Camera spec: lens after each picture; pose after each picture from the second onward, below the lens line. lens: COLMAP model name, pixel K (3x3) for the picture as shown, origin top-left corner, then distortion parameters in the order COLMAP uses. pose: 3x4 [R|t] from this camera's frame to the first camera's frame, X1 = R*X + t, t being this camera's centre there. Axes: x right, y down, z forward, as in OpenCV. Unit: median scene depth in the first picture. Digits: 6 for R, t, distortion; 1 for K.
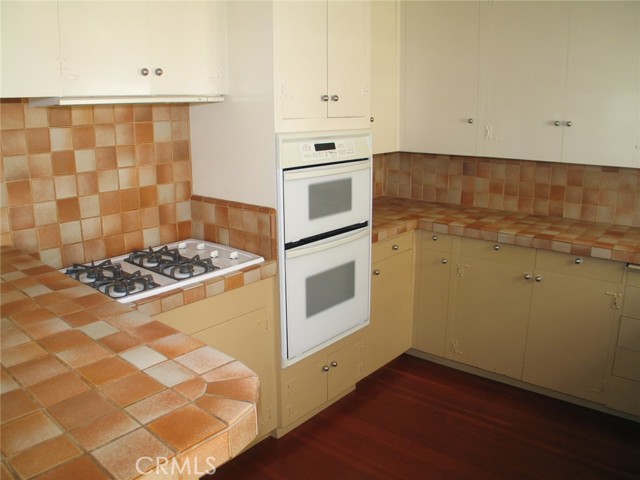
lens RADIAL K [[530.2, 0, 315.8], [0, 530.2, 237.8], [0, 0, 1]] dist [-0.152119, 0.004519]
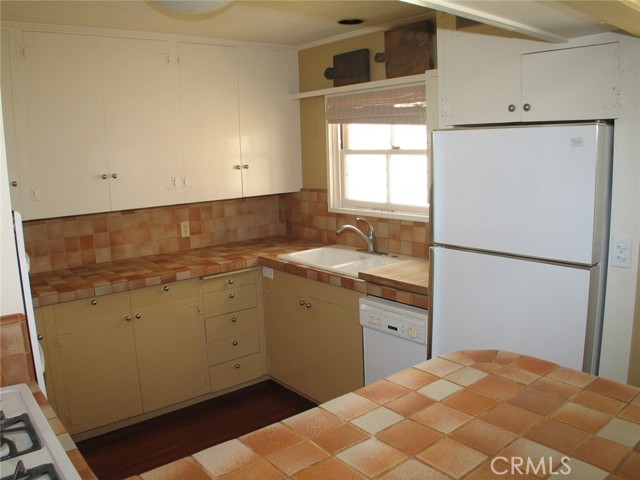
lens RADIAL K [[530.2, 0, 315.8], [0, 530.2, 237.8], [0, 0, 1]] dist [-0.152119, 0.004519]
pose [[0.151537, -0.154691, 0.976272, -0.533015], [0.256730, 0.959942, 0.112253, -0.101679], [-0.954529, 0.233628, 0.185181, 0.373434]]
